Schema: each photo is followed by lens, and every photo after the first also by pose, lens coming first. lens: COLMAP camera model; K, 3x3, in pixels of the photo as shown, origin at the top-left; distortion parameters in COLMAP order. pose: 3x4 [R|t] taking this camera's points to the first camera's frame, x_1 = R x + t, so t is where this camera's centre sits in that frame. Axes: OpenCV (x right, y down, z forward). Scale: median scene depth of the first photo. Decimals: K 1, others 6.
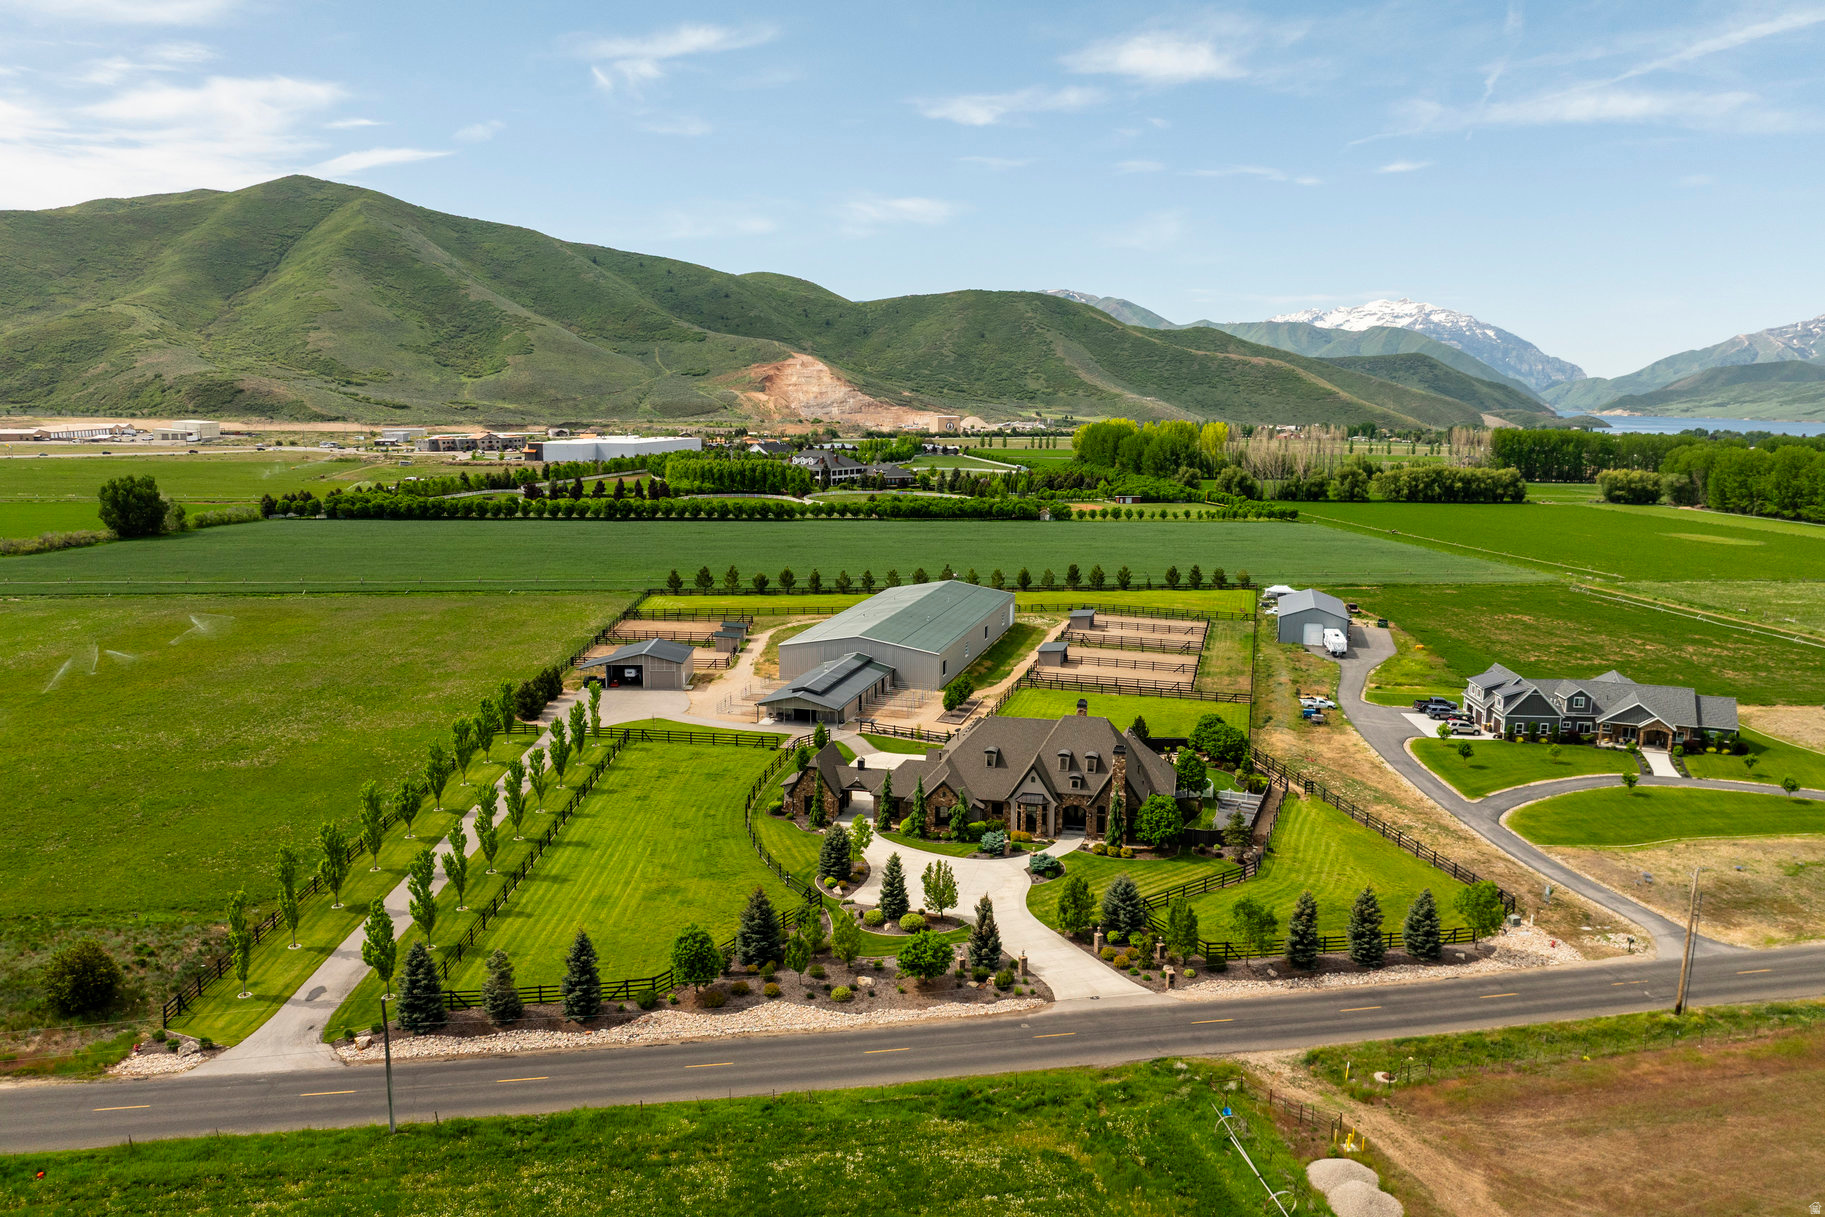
lens RADIAL K [[1288.2, 0, 912.5], [0, 1288.2, 608.5], [0, 0, 1]] dist [-0.038392, 0.002520]
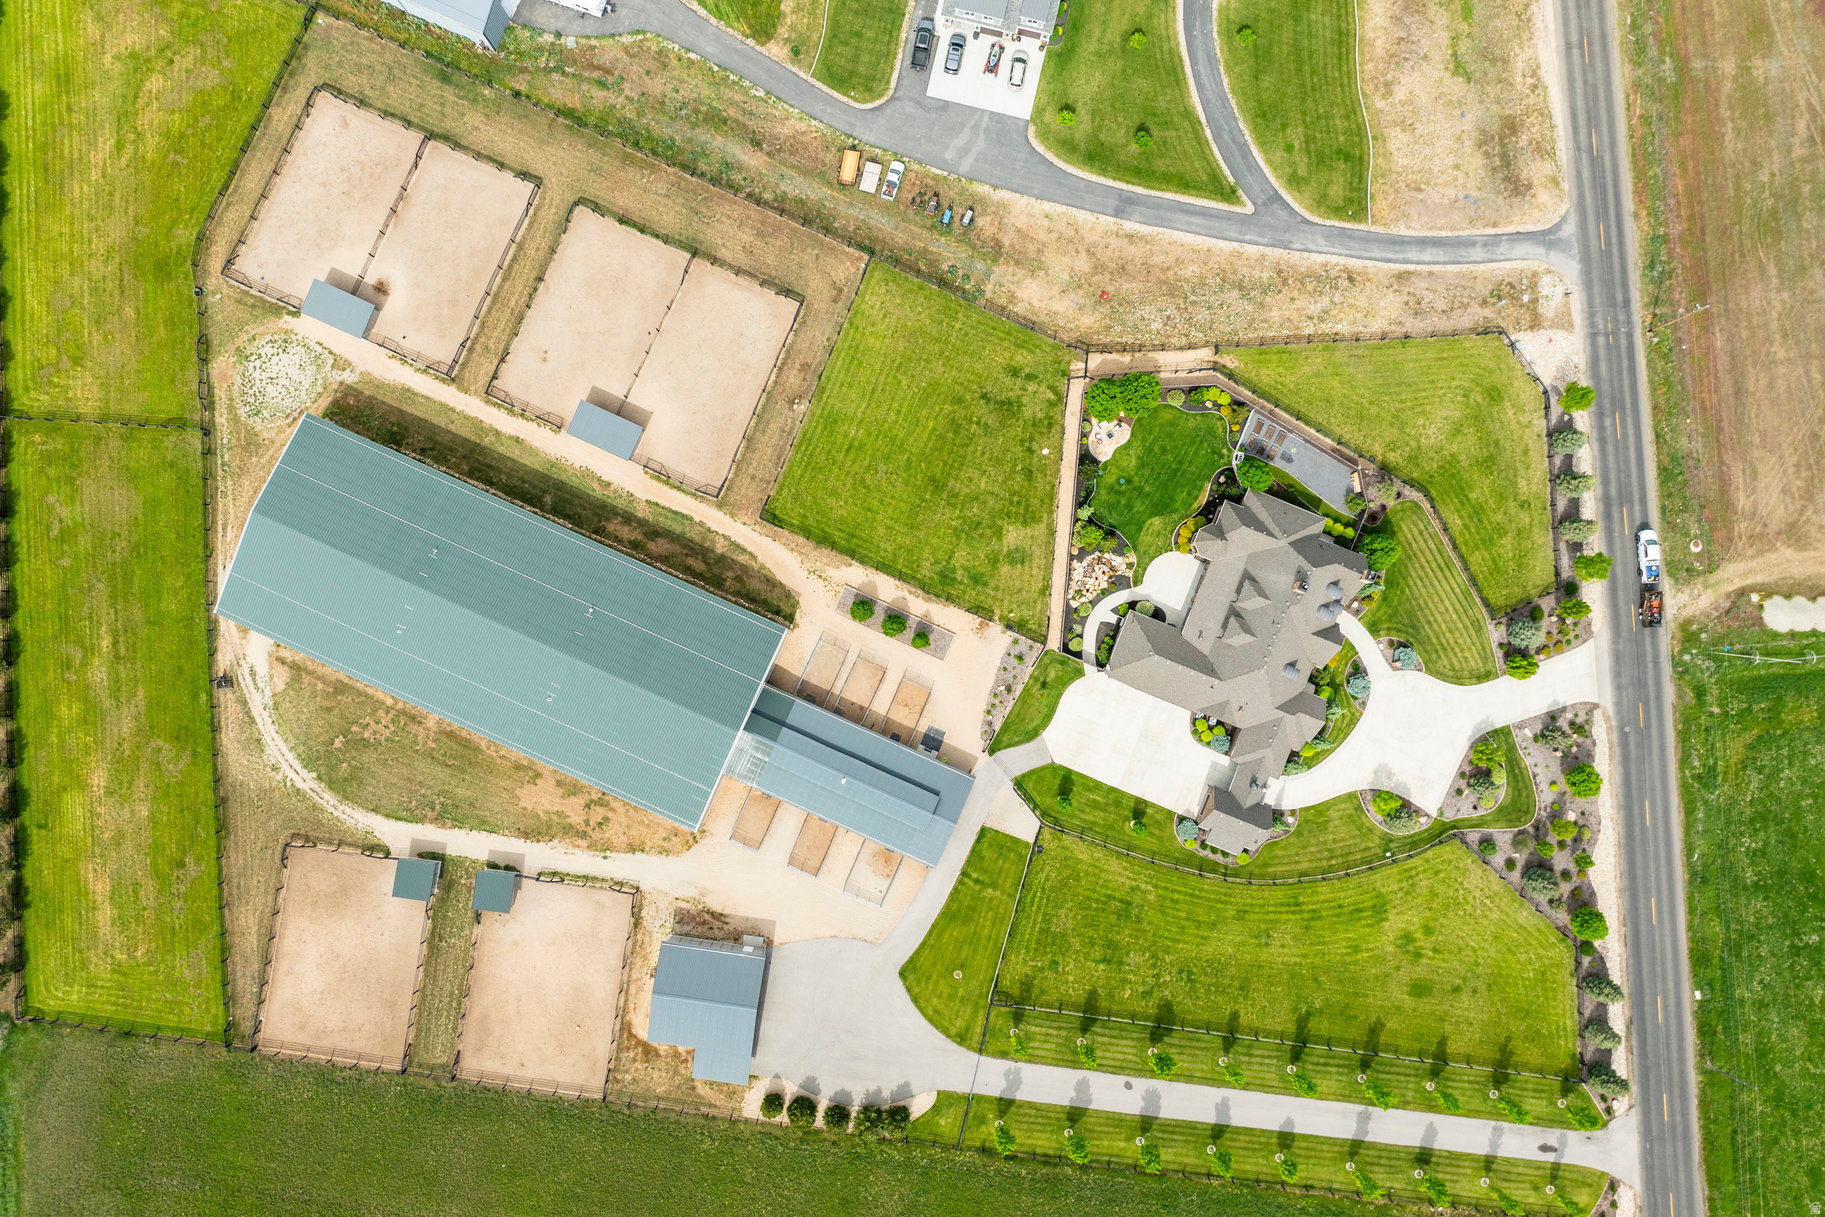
lens RADIAL K [[1288.2, 0, 912.5], [0, 1288.2, 608.5], [0, 0, 1]] dist [-0.038392, 0.002520]
pose [[0.152516, -0.988158, 0.016829, 0.050155], [0.132556, 0.037328, 0.990472, -1.043641], [-0.979371, -0.148832, 0.136679, 1.203712]]
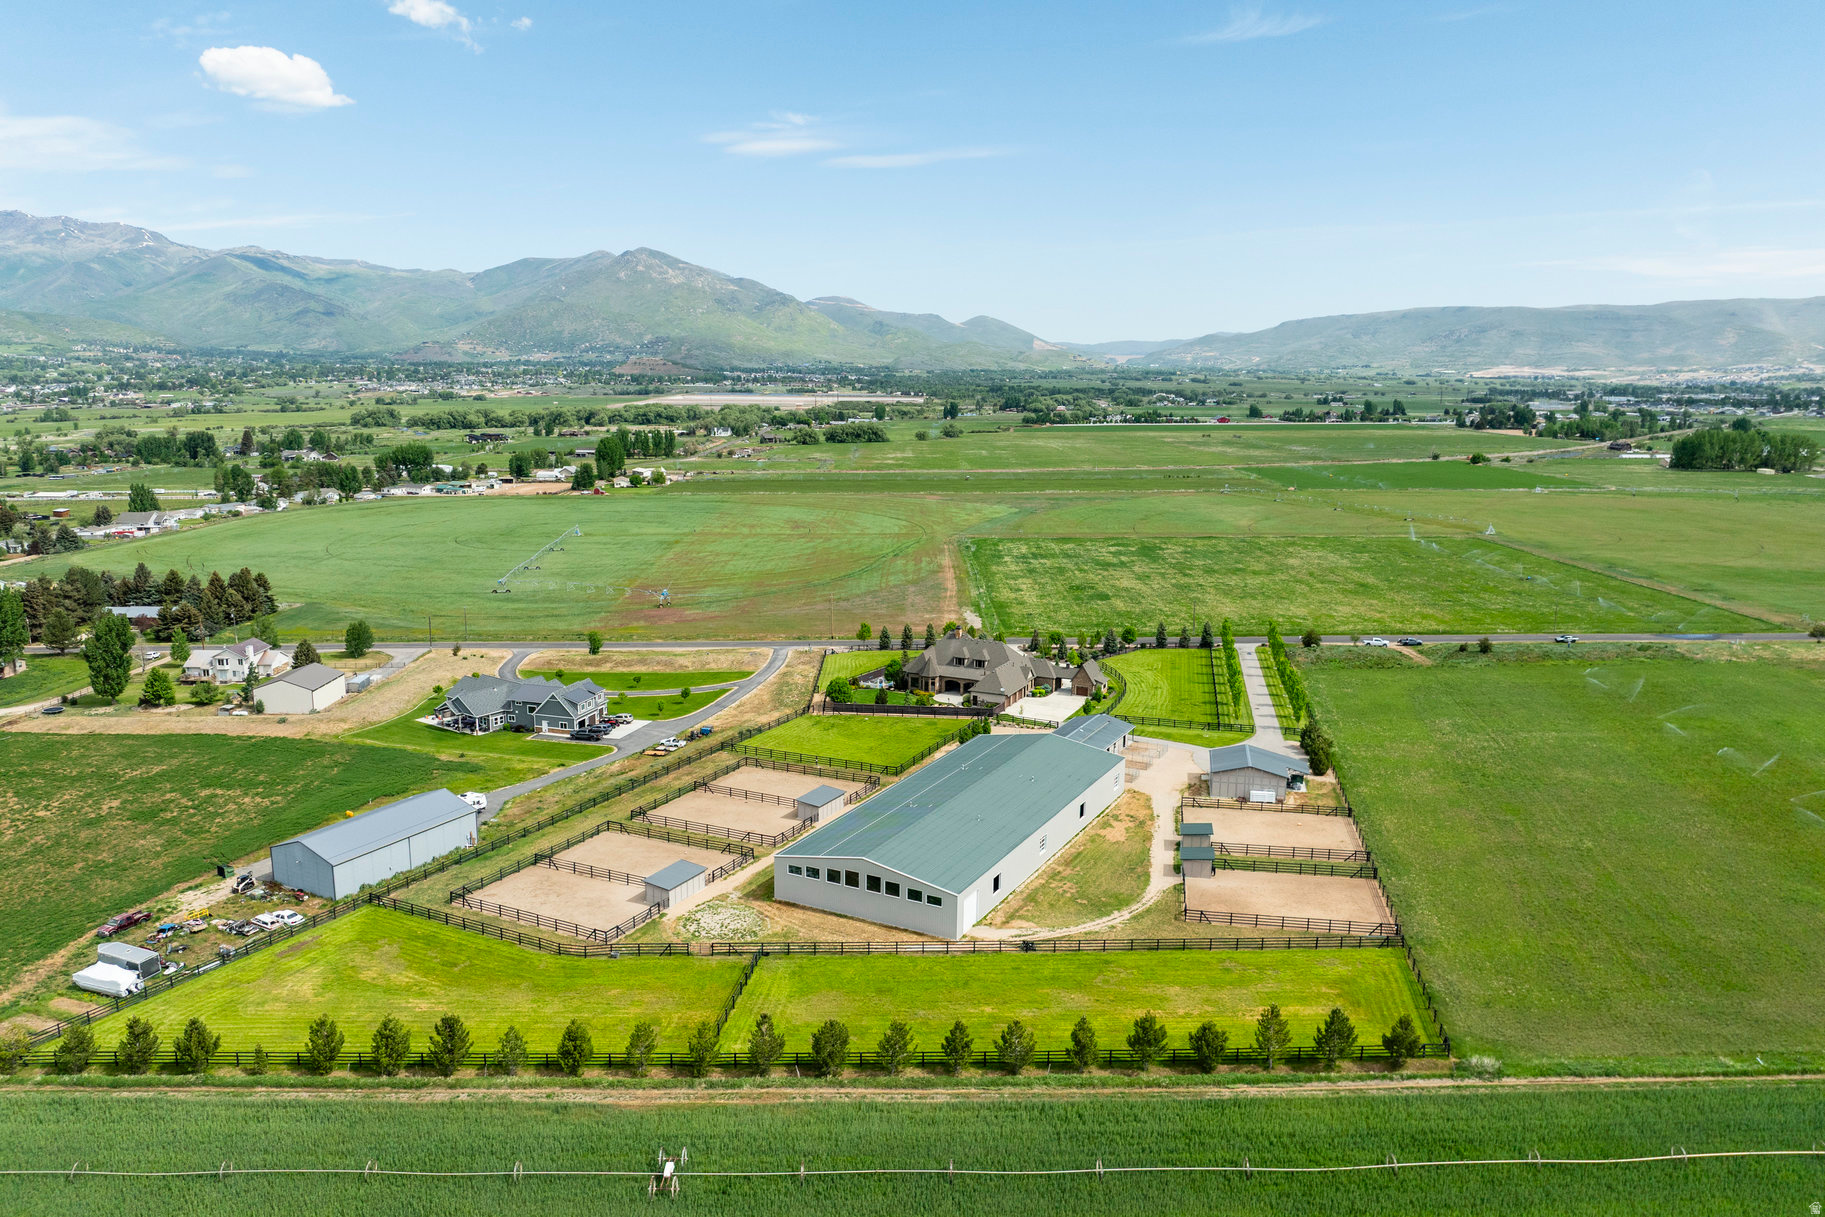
lens RADIAL K [[1288.2, 0, 912.5], [0, 1288.2, 608.5], [0, 0, 1]] dist [-0.038392, 0.002520]
pose [[-0.977944, -0.054816, 0.201546, -0.201701], [0.014228, 0.945222, 0.326117, -0.627866], [-0.208382, 0.321792, -0.923595, 2.919809]]
